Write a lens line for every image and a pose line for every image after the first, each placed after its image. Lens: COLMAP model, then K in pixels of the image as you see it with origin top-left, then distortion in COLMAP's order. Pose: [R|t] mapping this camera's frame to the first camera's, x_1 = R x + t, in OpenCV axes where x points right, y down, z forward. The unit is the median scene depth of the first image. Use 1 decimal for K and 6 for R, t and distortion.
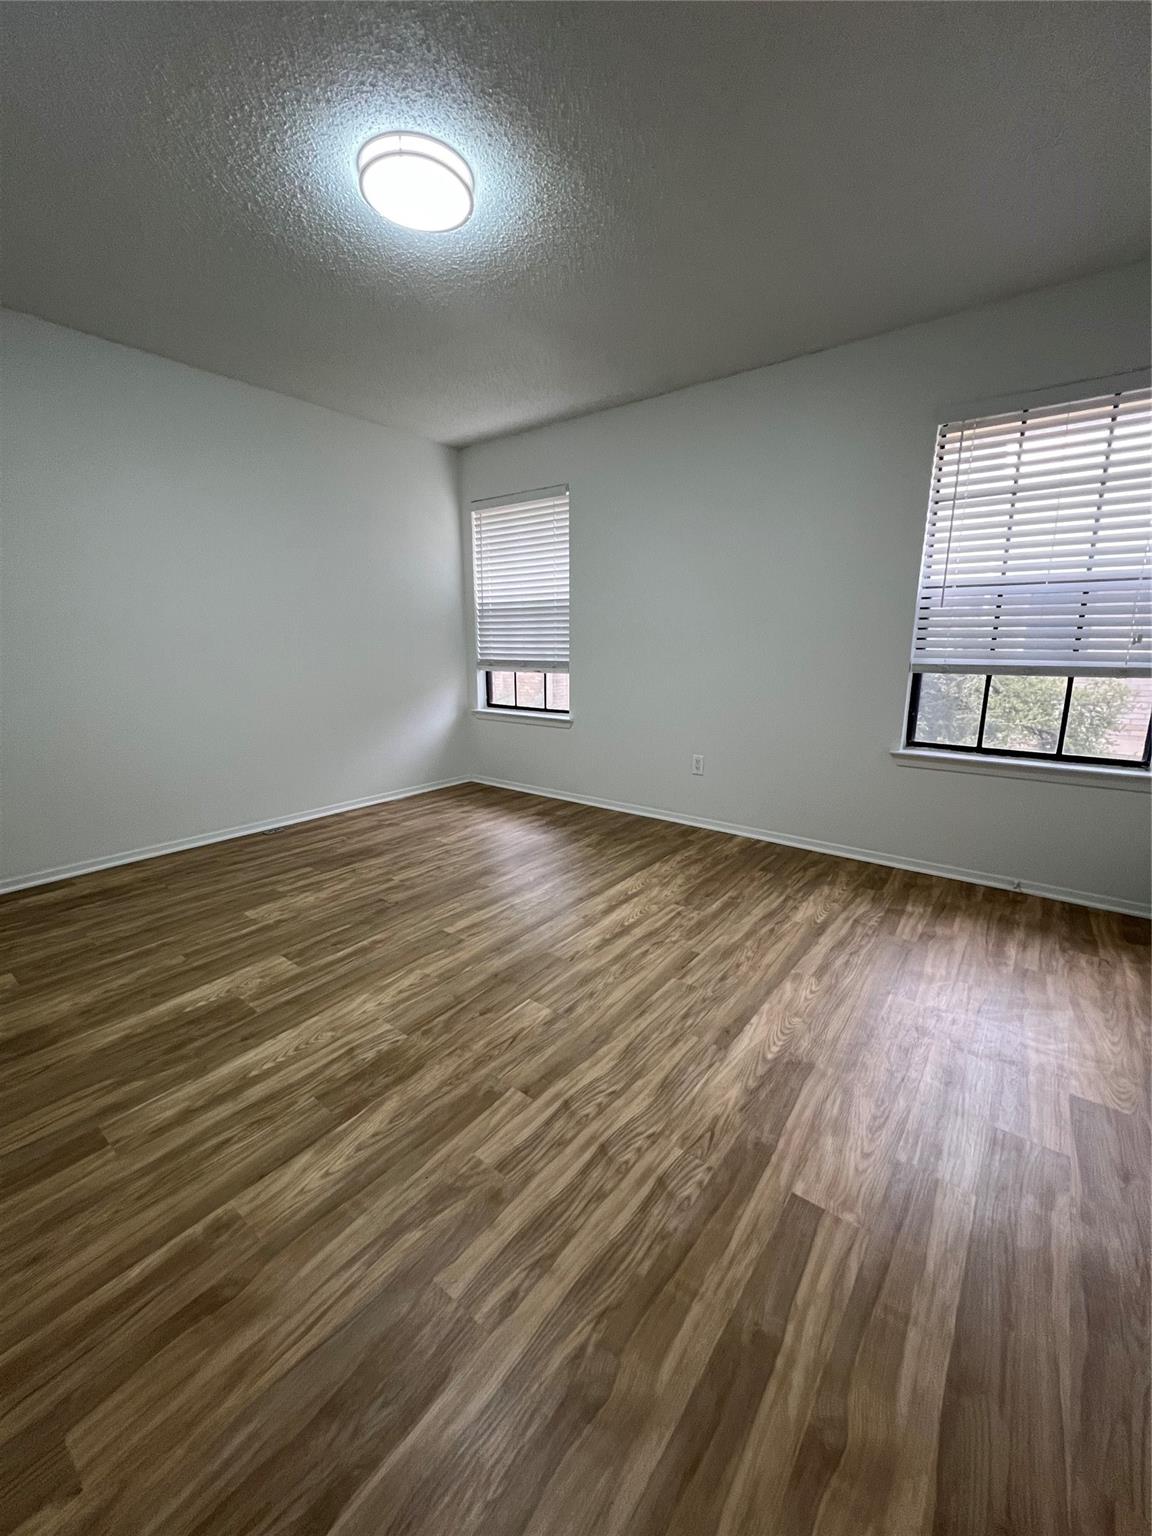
lens RADIAL K [[612.3, 0, 570.8], [0, 612.3, 769.9], [0, 0, 1]] dist [-0.000633, 0.000352]
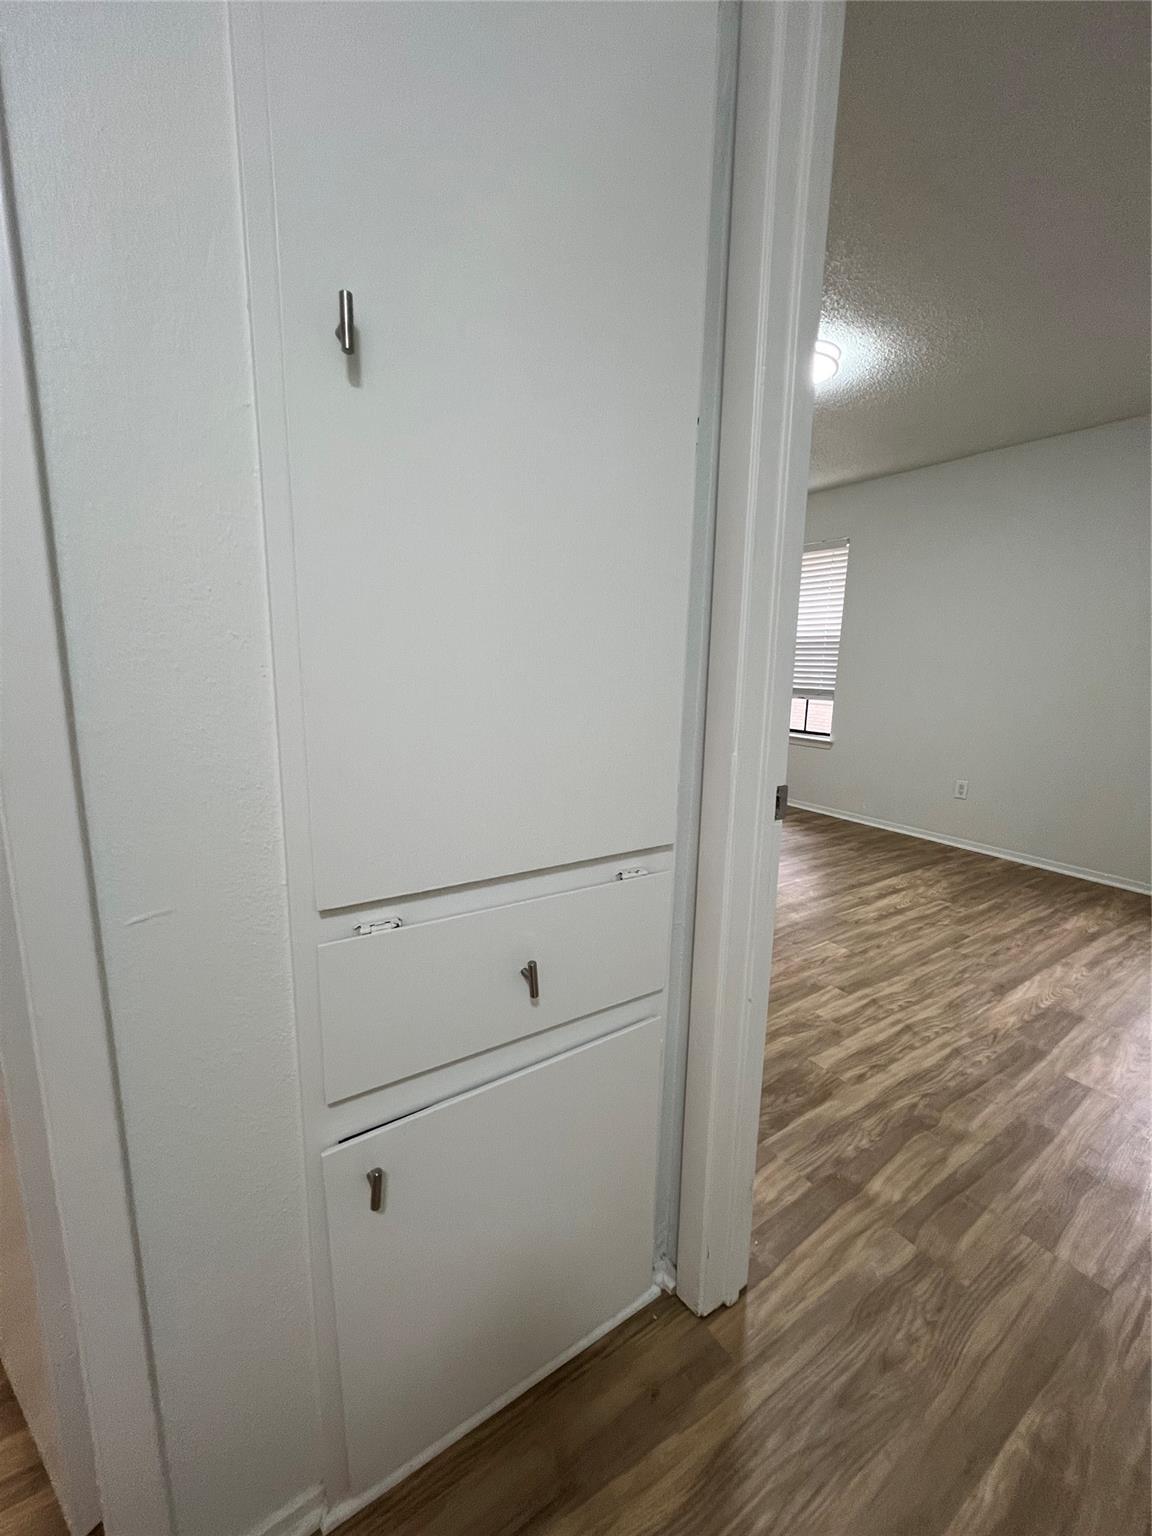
lens RADIAL K [[612.3, 0, 570.8], [0, 612.3, 769.9], [0, 0, 1]] dist [-0.000633, 0.000352]
pose [[0.947433, 0.078513, -0.310173, -0.193270], [-0.089764, 0.995717, -0.022143, 0.073216], [0.307106, 0.048822, 0.950422, -0.417386]]
